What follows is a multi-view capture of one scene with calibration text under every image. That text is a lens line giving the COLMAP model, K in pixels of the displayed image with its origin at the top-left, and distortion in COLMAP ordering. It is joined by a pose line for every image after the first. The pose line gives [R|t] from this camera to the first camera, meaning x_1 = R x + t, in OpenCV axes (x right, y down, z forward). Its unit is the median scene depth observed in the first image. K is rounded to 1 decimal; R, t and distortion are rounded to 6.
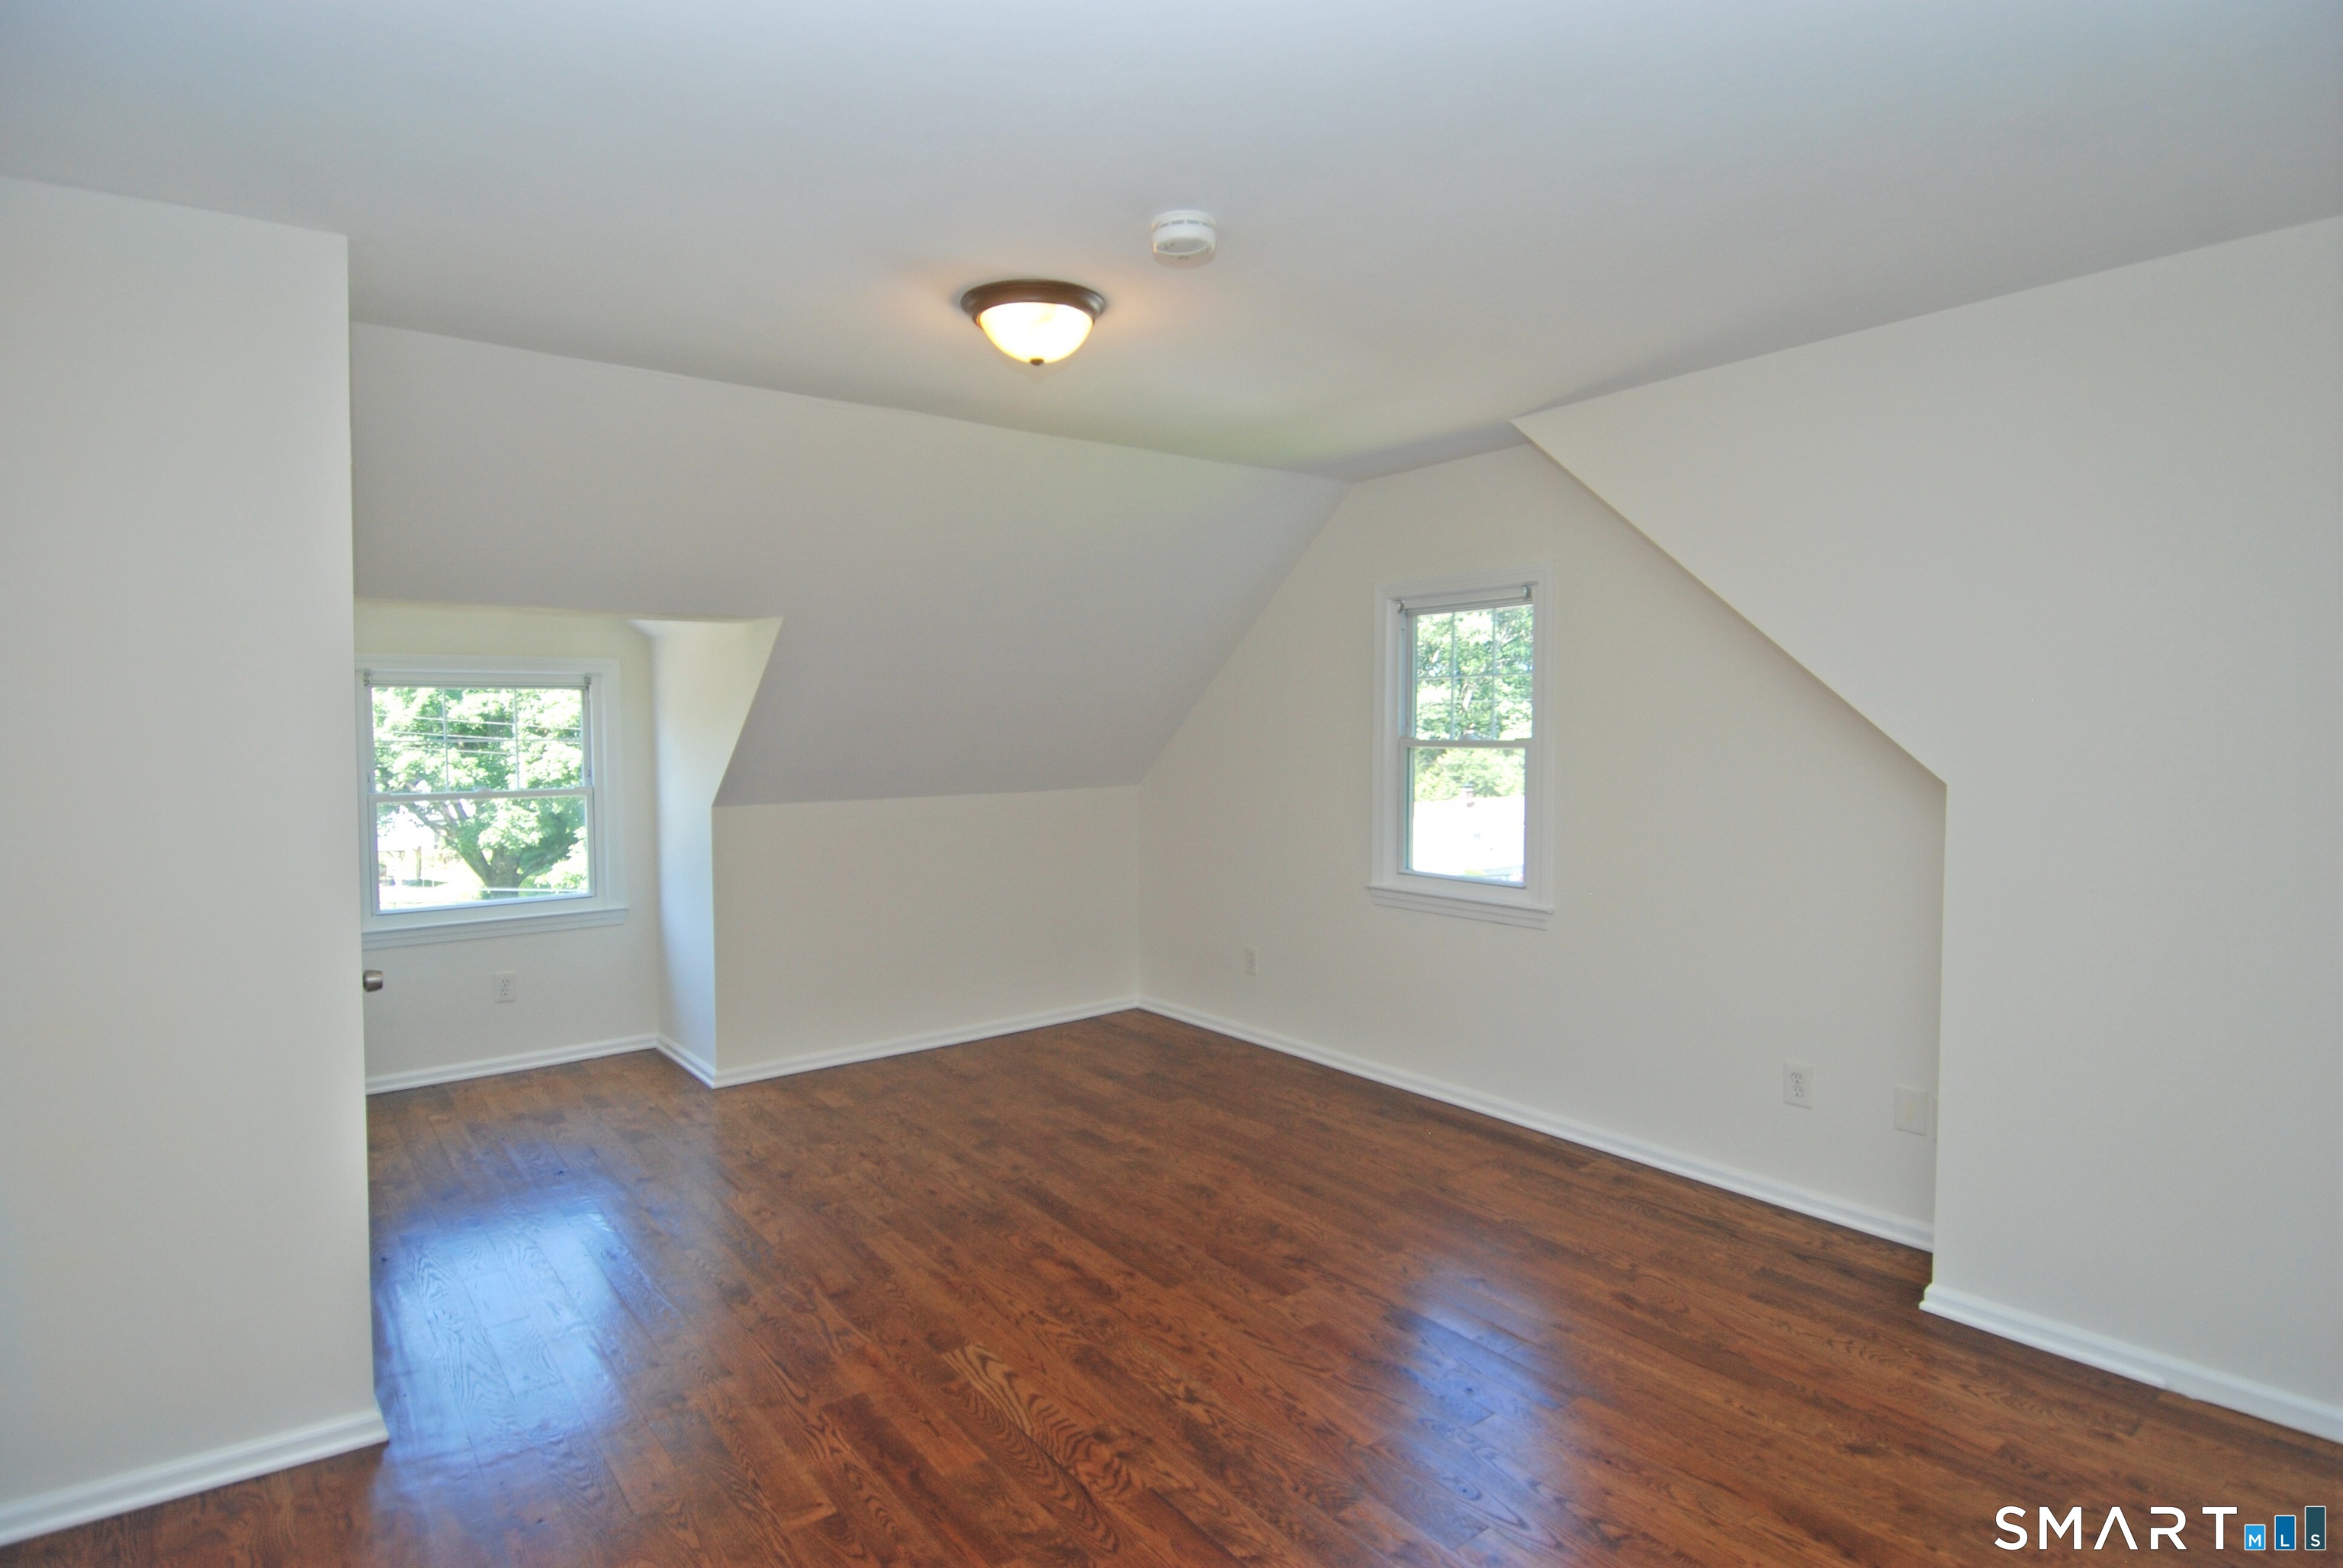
lens RADIAL K [[1210.6, 0, 1169.5], [0, 1210.6, 779.5], [0, 0, 1]] dist [-0.012531, -0.011473]
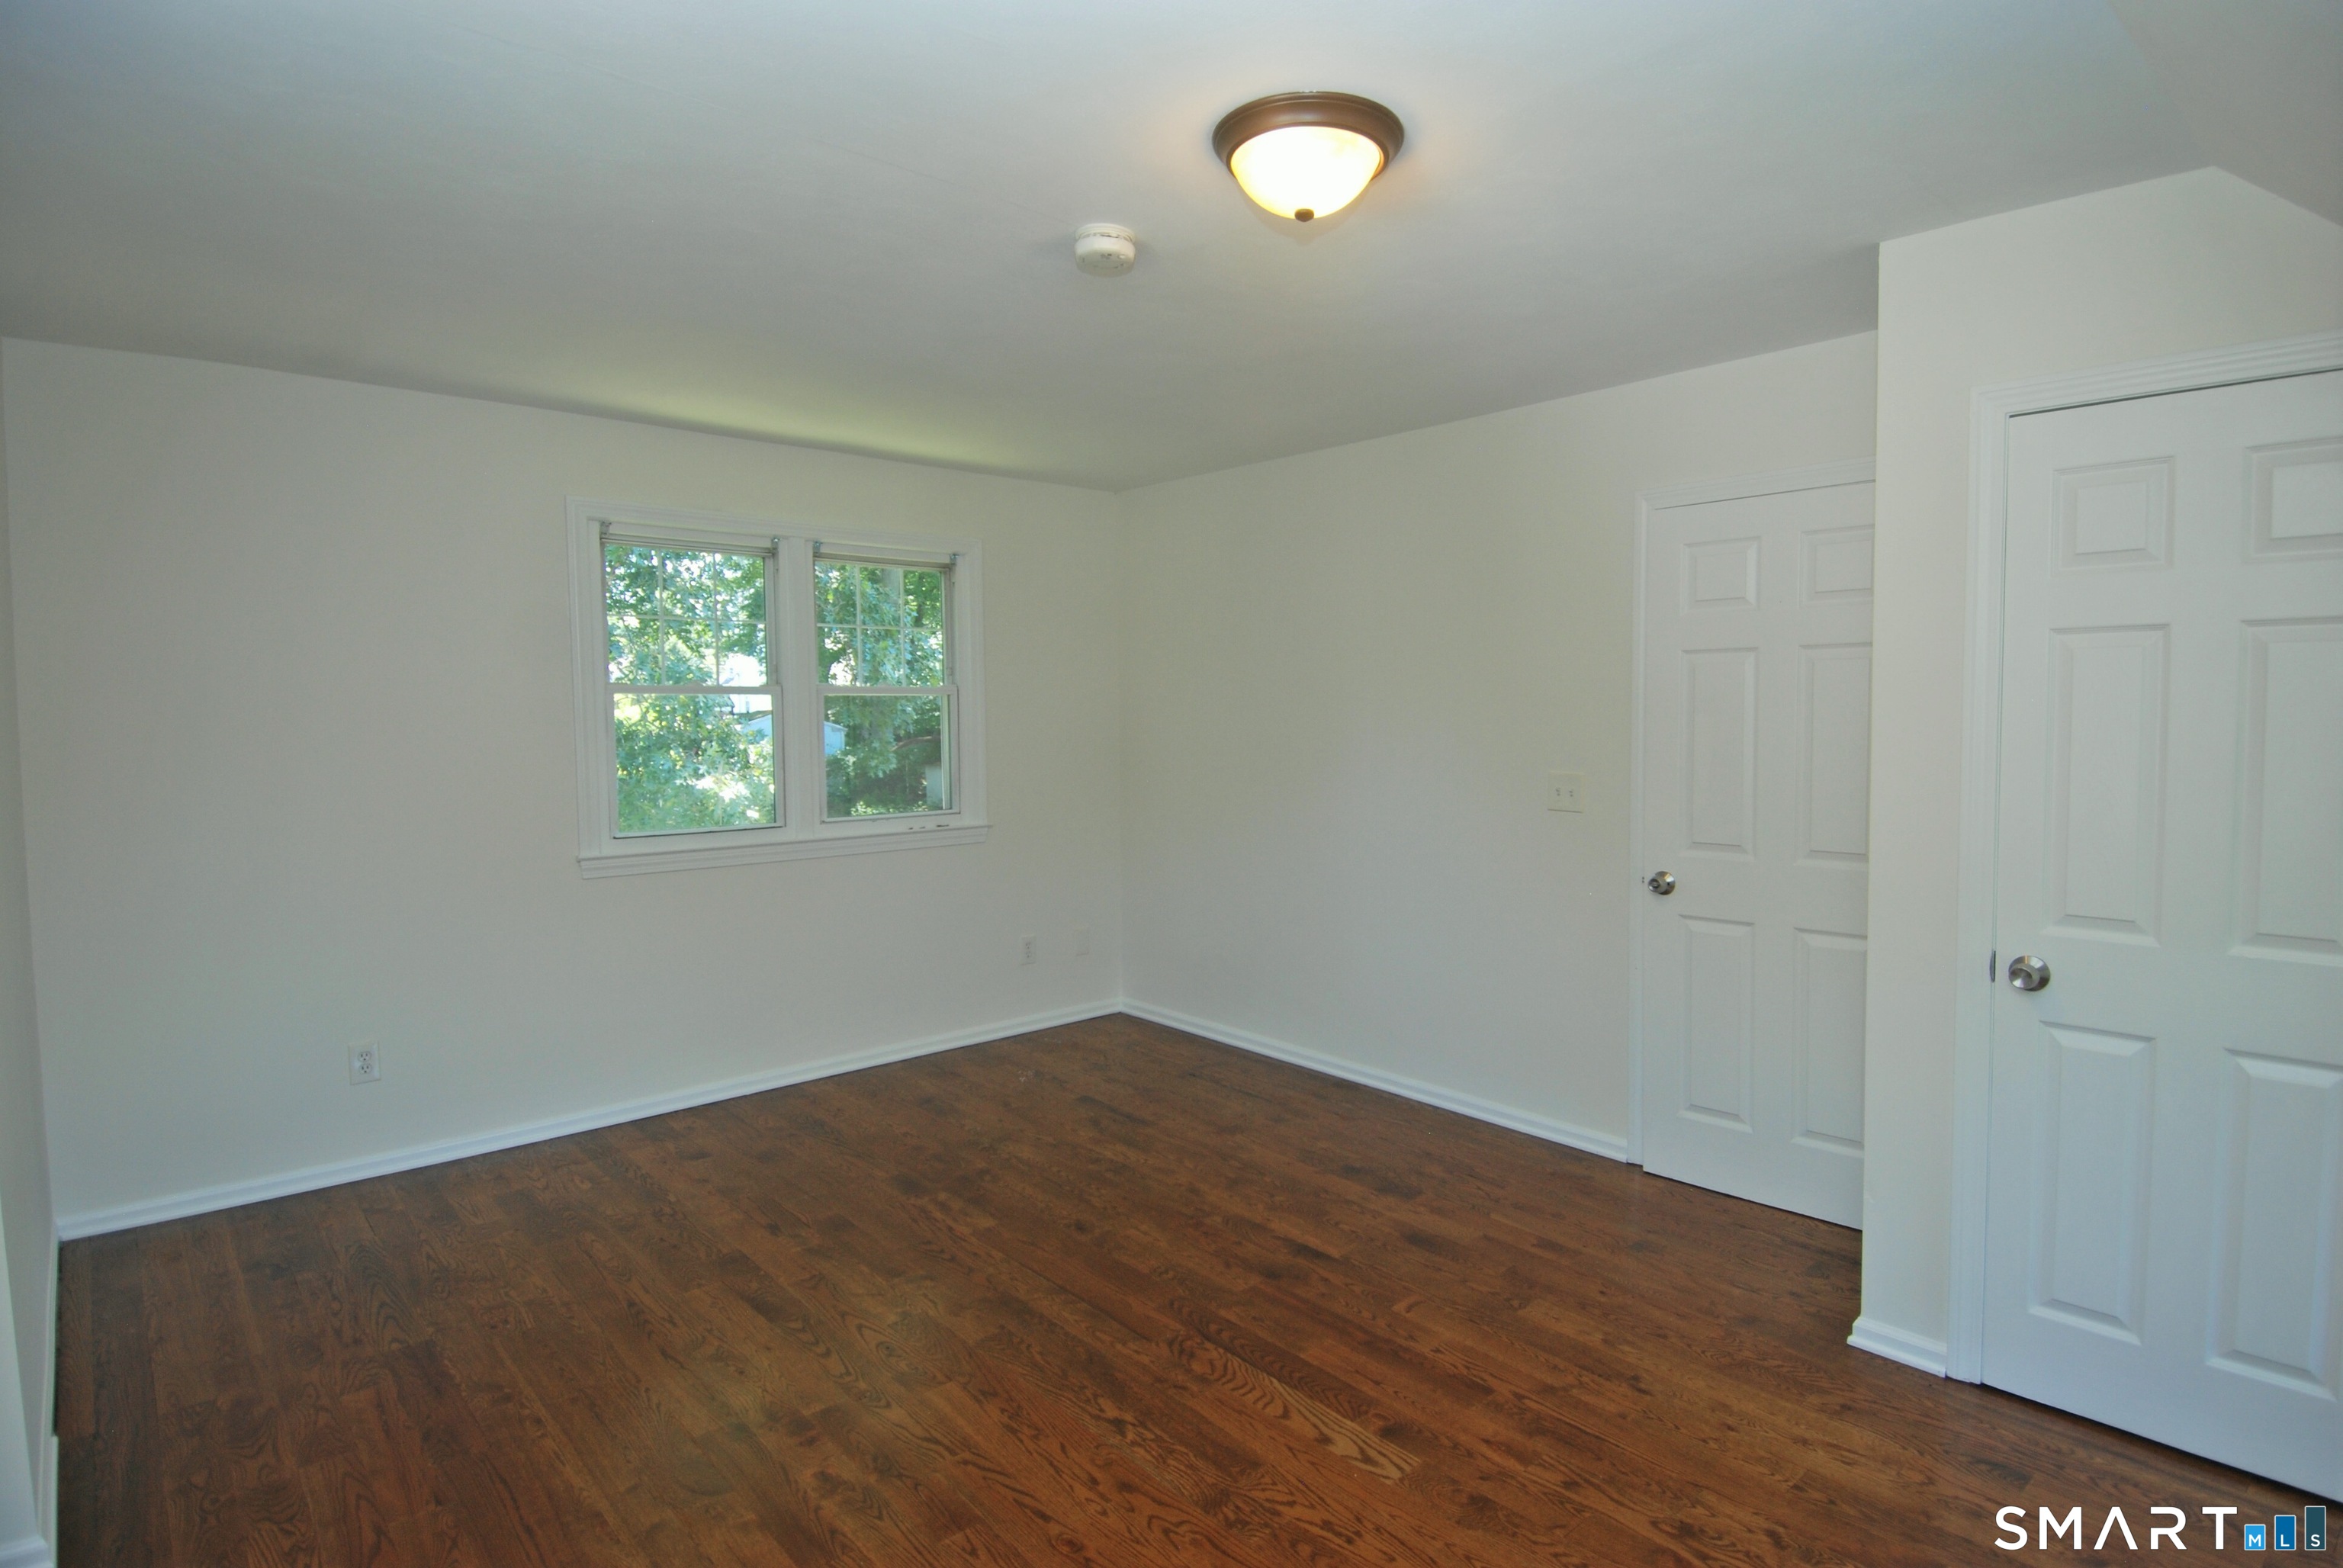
lens RADIAL K [[1210.6, 0, 1173.6], [0, 1210.6, 784.1], [0, 0, 1]] dist [-0.012531, -0.011473]
pose [[-0.997230, 0.016746, -0.072465, 0.035669], [0.009016, 0.994355, 0.105720, -0.080246], [0.073827, 0.104774, -0.991752, 1.923539]]
